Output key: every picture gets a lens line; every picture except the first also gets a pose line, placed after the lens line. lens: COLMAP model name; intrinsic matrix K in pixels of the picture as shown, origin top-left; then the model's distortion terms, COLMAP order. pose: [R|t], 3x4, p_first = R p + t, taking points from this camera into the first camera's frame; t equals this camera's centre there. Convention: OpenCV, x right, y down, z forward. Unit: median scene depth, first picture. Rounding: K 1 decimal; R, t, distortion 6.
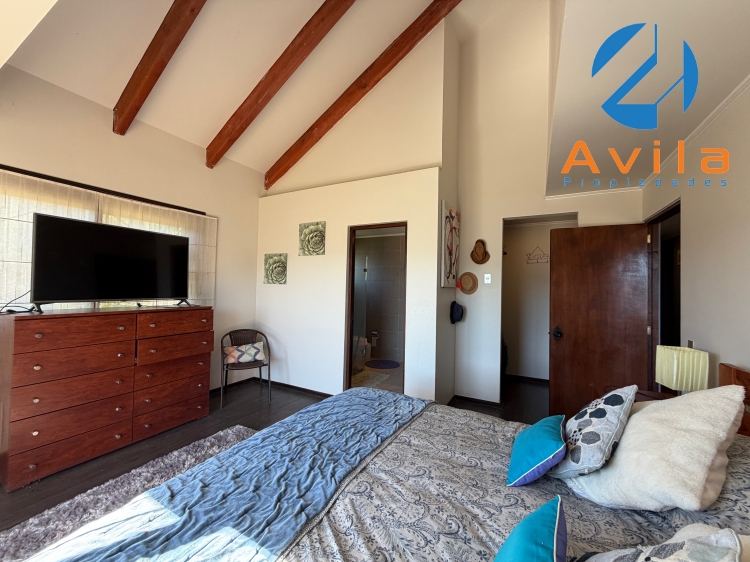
lens RADIAL K [[297.4, 0, 373.9], [0, 297.4, 282.5], [0, 0, 1]] dist [-0.000365, 0.000200]
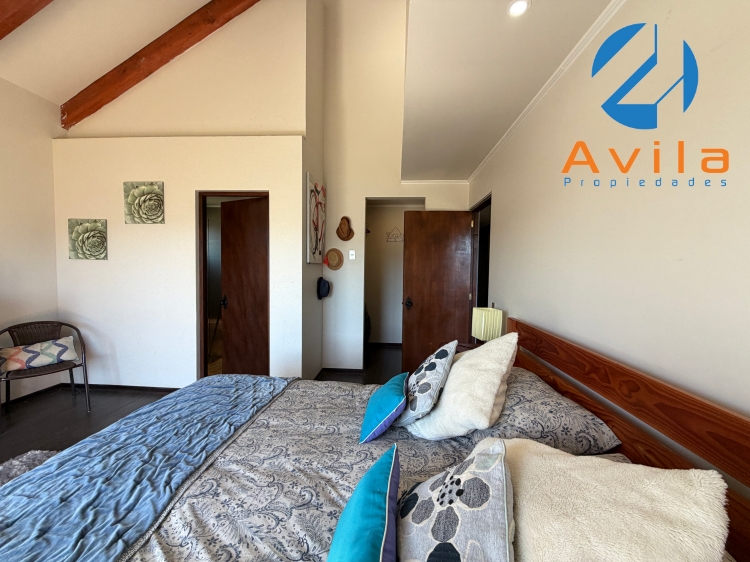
lens RADIAL K [[297.4, 0, 373.9], [0, 297.4, 282.5], [0, 0, 1]] dist [-0.000365, 0.000200]
pose [[0.912615, -0.028177, 0.407849, 0.044438], [-0.003080, 0.997120, 0.075778, 0.008121], [-0.408809, -0.070413, 0.909899, 0.019519]]
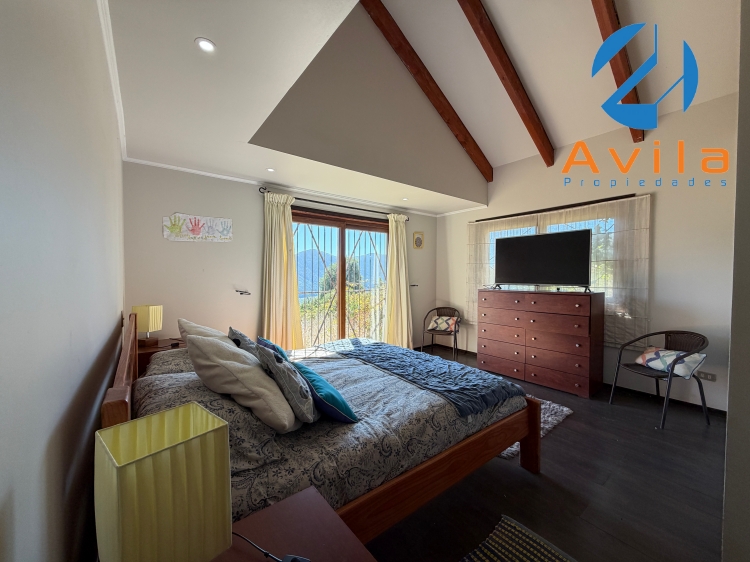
lens RADIAL K [[302.4, 0, 375.0], [0, 302.4, 281.0], [0, 0, 1]] dist [-0.000505, 0.000006]
pose [[-0.407559, -0.006766, -0.913154, 1.191790], [0.004654, 0.999944, -0.009486, 0.075886], [0.913167, -0.008116, -0.407505, 1.279388]]
